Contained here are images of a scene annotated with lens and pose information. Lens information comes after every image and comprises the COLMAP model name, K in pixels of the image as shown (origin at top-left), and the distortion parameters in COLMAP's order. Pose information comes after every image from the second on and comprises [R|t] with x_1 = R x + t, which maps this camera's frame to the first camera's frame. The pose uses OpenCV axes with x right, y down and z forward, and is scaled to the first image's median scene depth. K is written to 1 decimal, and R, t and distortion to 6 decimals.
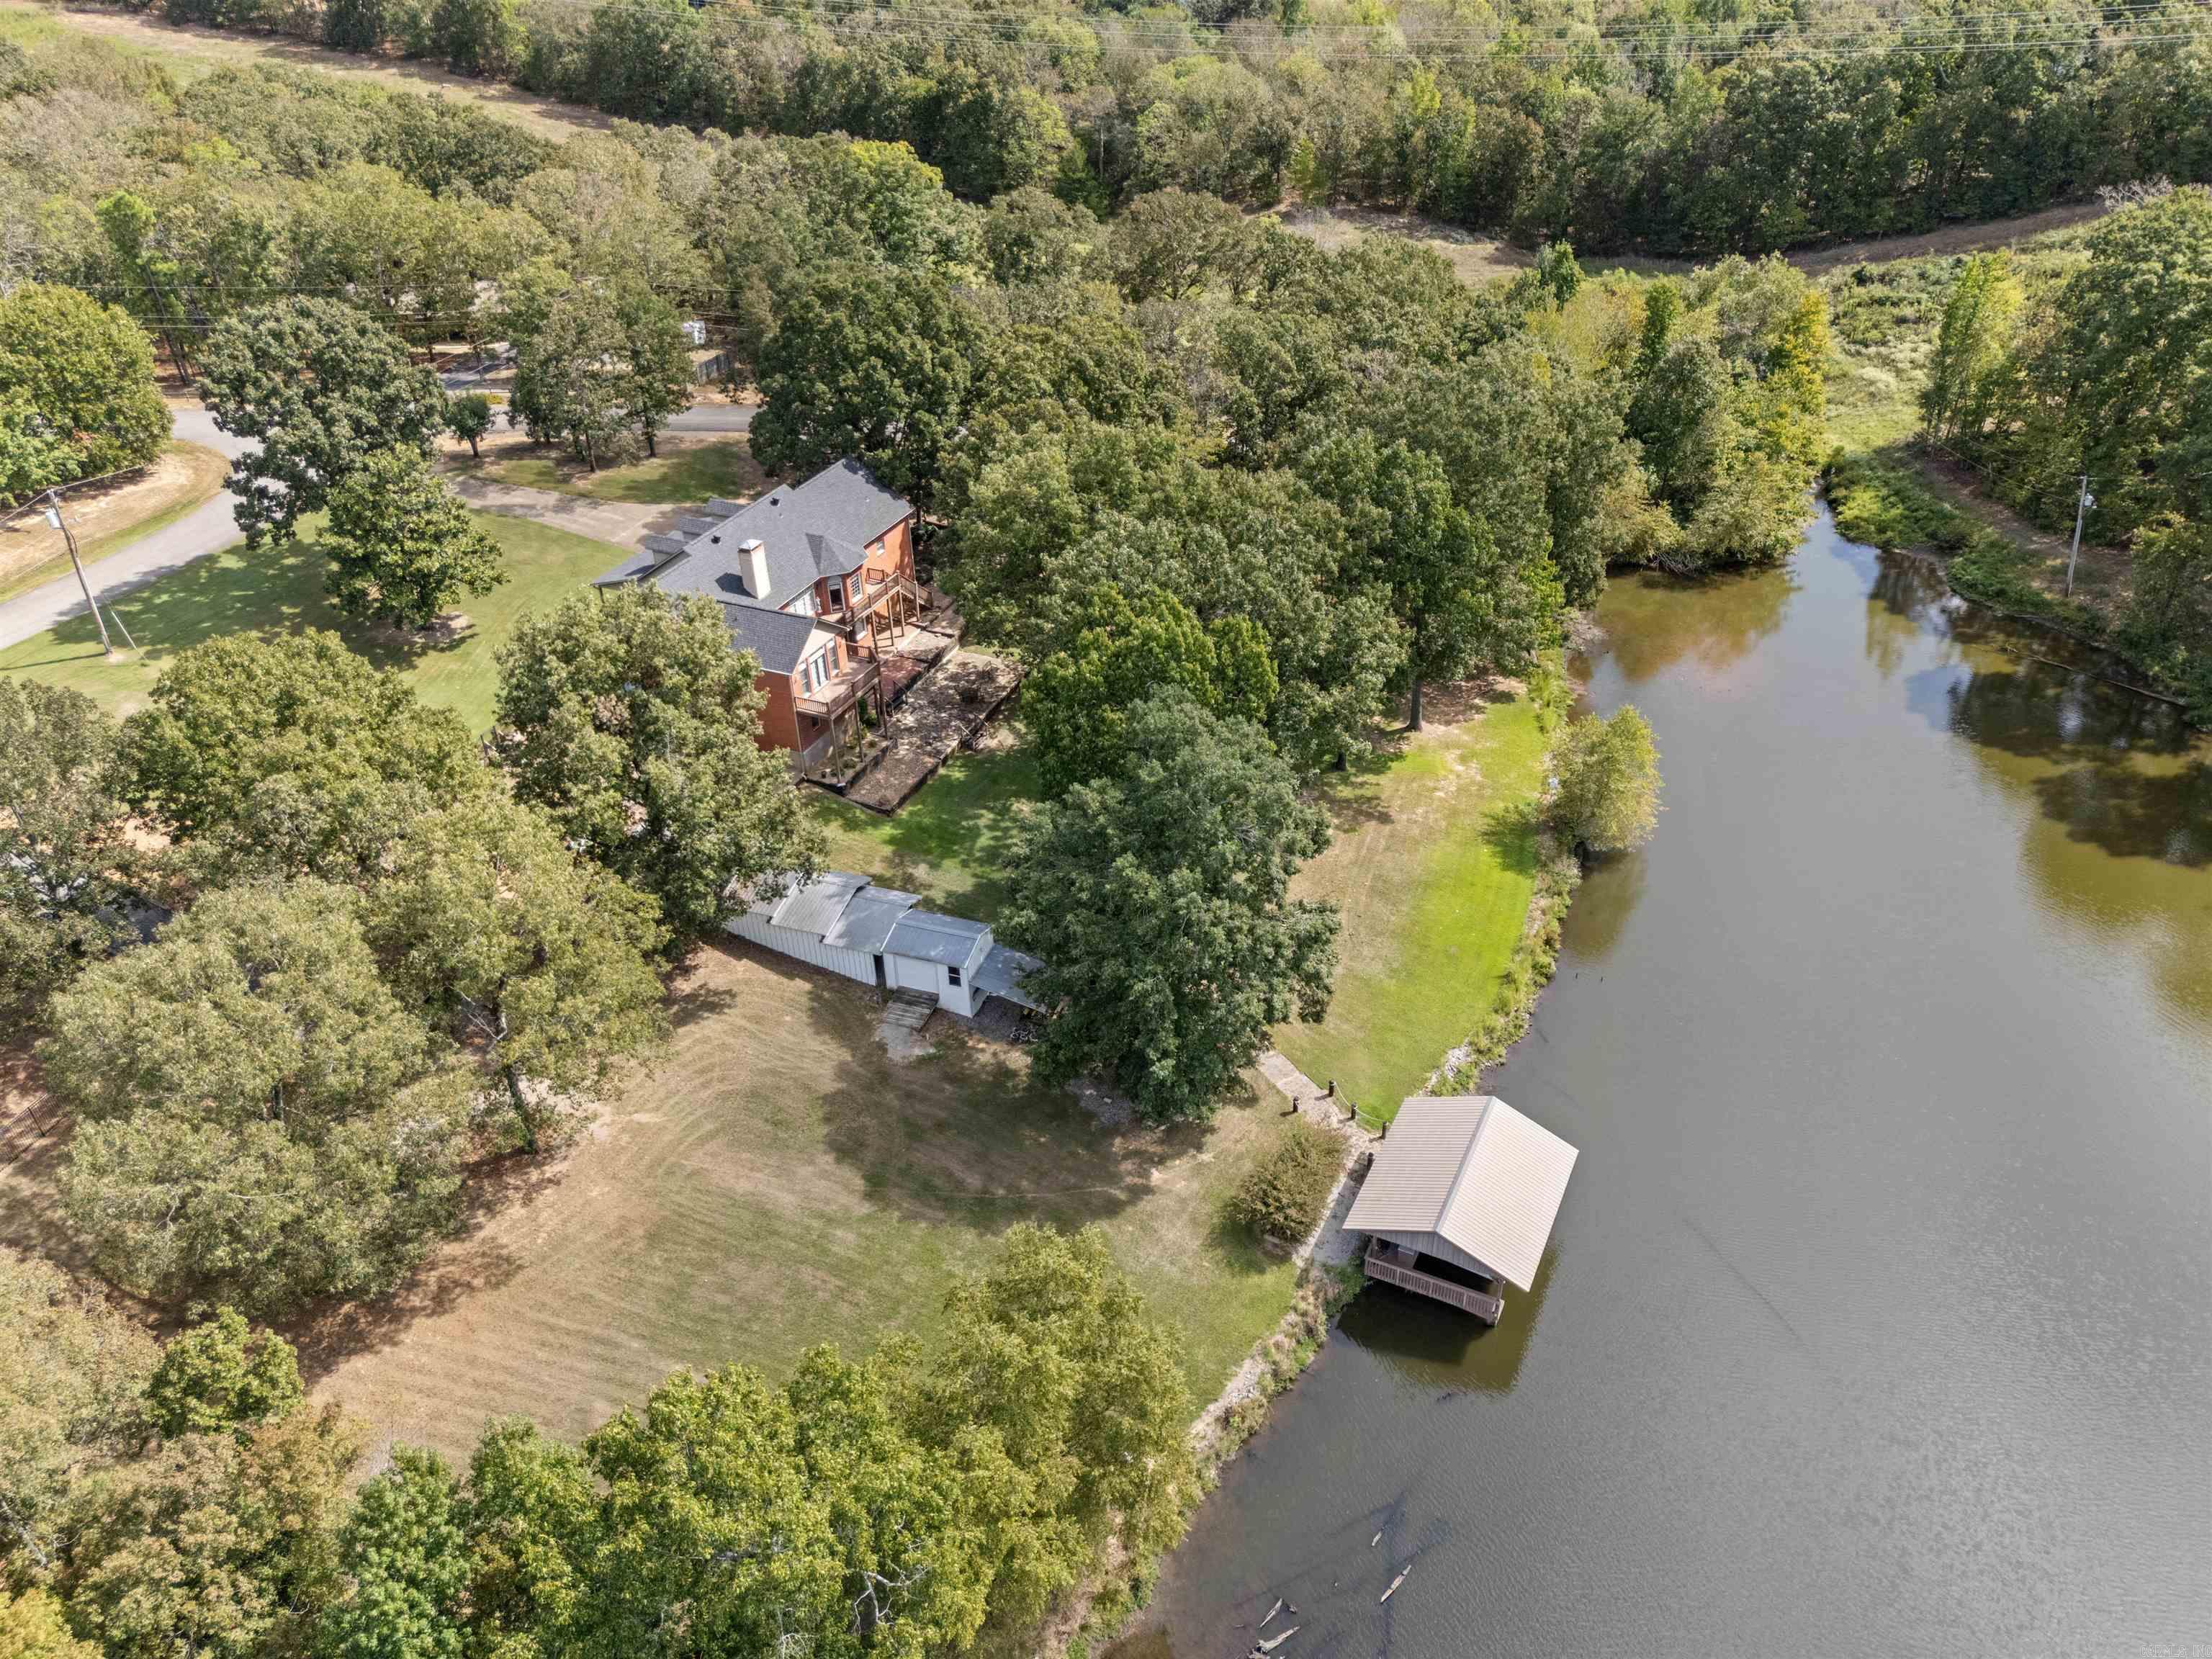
lens RADIAL K [[1793.2, 0, 1106.0], [0, 1793.2, 829.5], [0, 0, 1]] dist [0.114194, -0.297203]
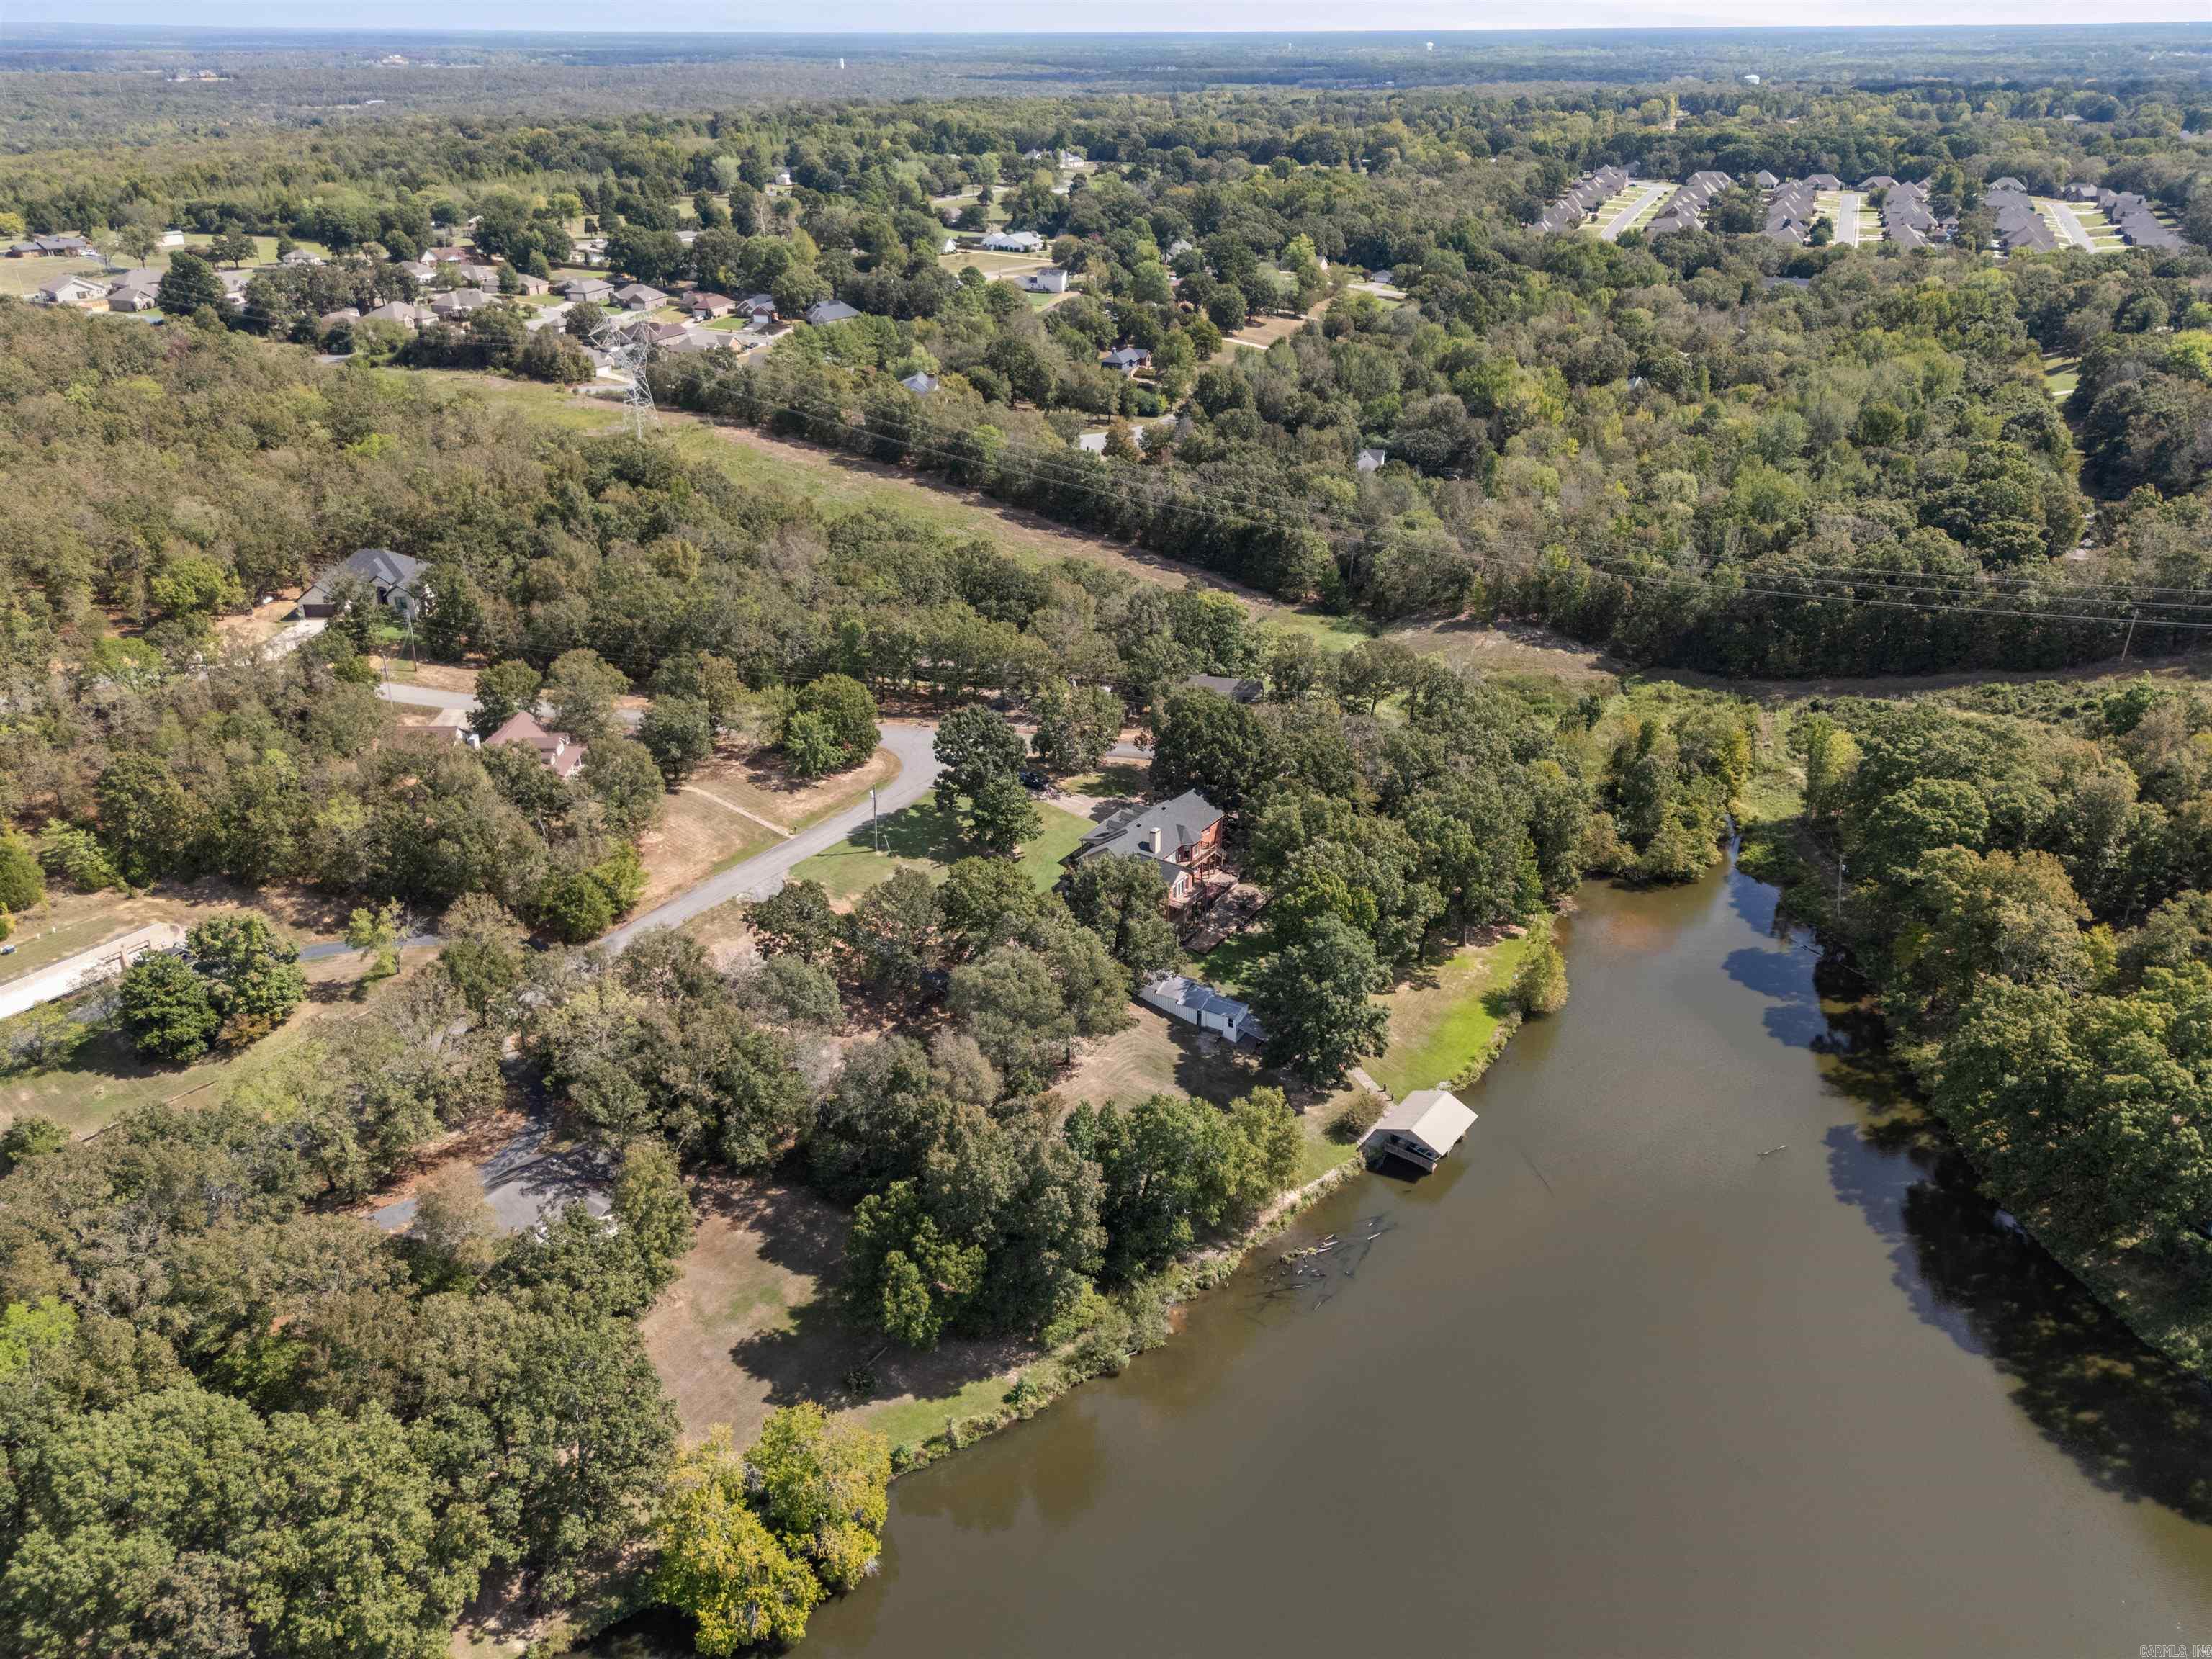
lens RADIAL K [[1793.2, 0, 1106.0], [0, 1793.2, 829.5], [0, 0, 1]] dist [0.114194, -0.297203]
pose [[0.986481, 0.098145, -0.131238, 0.033149], [-0.112615, 0.987774, -0.107801, 0.085111], [0.119053, 0.121123, 0.985472, -1.162433]]
